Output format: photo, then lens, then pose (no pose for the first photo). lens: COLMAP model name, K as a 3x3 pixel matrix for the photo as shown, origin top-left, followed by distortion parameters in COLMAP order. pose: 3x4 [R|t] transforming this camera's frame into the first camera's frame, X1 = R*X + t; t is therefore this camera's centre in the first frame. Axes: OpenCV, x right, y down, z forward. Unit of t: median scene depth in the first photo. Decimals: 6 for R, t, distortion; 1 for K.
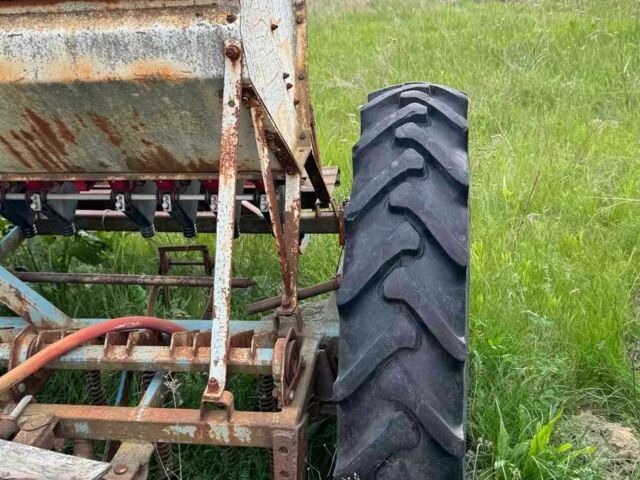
lens RADIAL K [[815.2, 0, 320.0], [0, 815.2, 240.0], [0, 0, 1]] dist [0.137180, -0.020067]
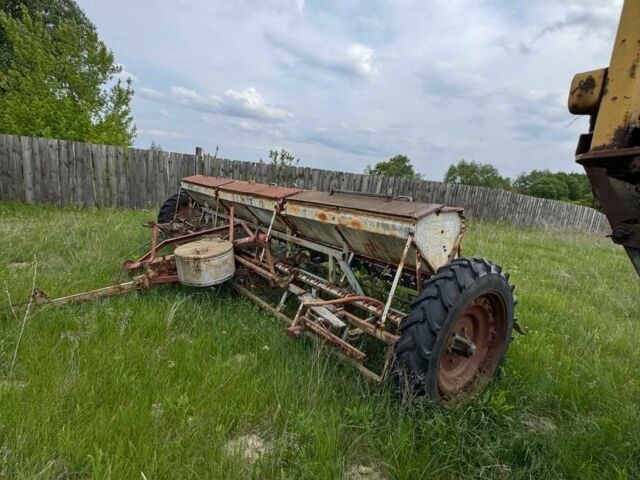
lens RADIAL K [[815.2, 0, 320.0], [0, 815.2, 240.0], [0, 0, 1]] dist [0.137180, -0.020067]
pose [[0.653960, 0.188284, -0.732724, 2.226746], [-0.360058, 0.929269, -0.082564, 0.240538], [0.665353, 0.317817, 0.675498, -1.674558]]
